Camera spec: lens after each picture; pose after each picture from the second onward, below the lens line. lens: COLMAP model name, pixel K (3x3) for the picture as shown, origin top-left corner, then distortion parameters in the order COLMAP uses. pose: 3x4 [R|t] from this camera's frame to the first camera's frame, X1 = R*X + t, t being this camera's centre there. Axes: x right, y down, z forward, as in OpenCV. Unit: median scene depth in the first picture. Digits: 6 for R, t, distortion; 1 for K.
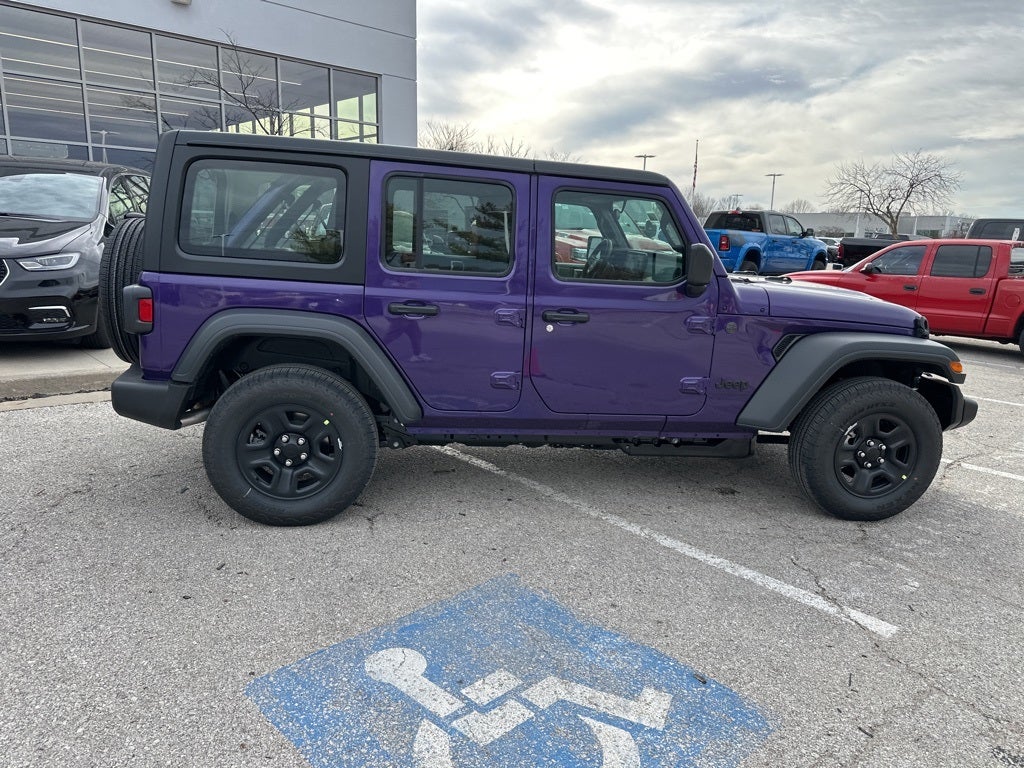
lens RADIAL K [[719.0, 0, 509.9], [0, 719.0, 395.7], [0, 0, 1]] dist [0.031224, -0.038407]
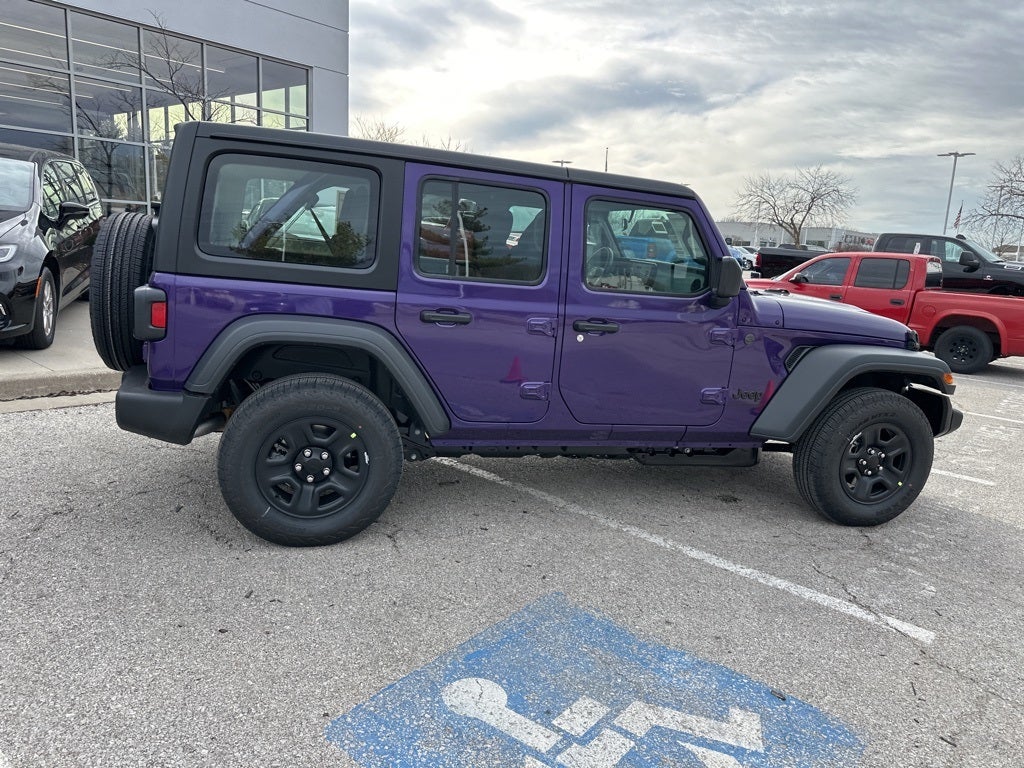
lens RADIAL K [[721.2, 0, 506.3], [0, 721.2, 384.4], [0, 0, 1]] dist [0.030731, -0.036859]
pose [[0.992219, 0.003588, 0.124453, -0.158875], [-0.001730, 0.999885, -0.015034, -0.014813], [-0.124493, 0.014702, 0.992112, 0.031901]]
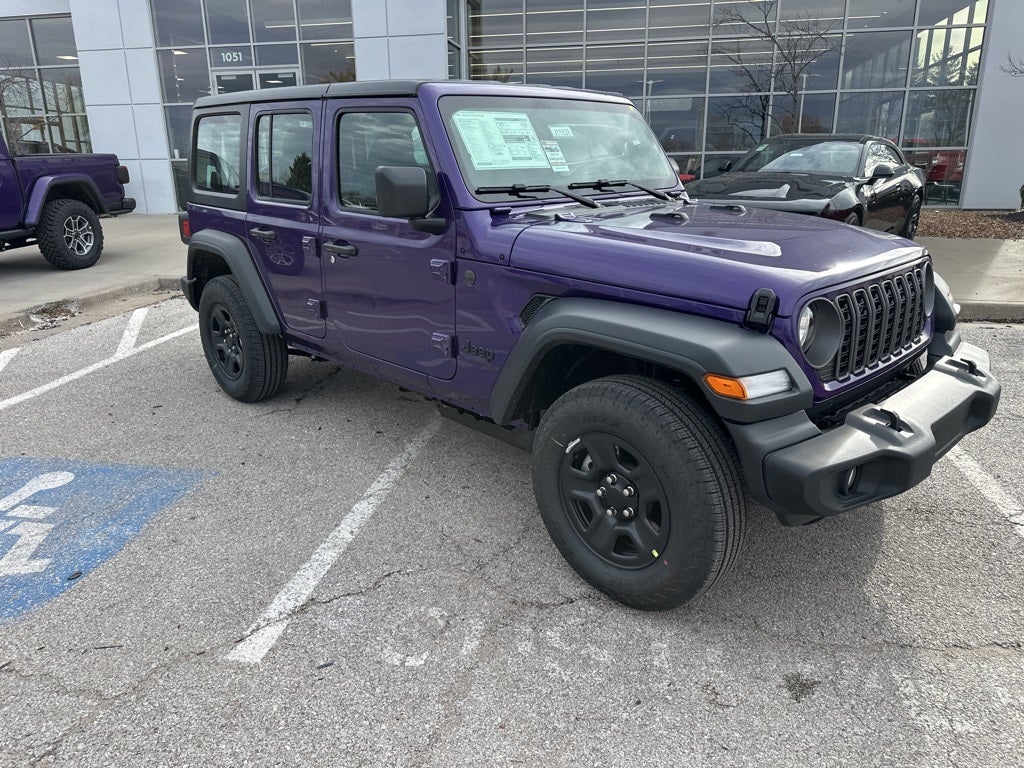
lens RADIAL K [[721.2, 0, 506.3], [0, 721.2, 384.4], [0, 0, 1]] dist [0.030731, -0.036859]
pose [[0.581381, 0.193735, -0.790230, 0.976298], [-0.148565, 0.980187, 0.131004, -0.088612], [0.799953, 0.041238, 0.598644, 0.574574]]
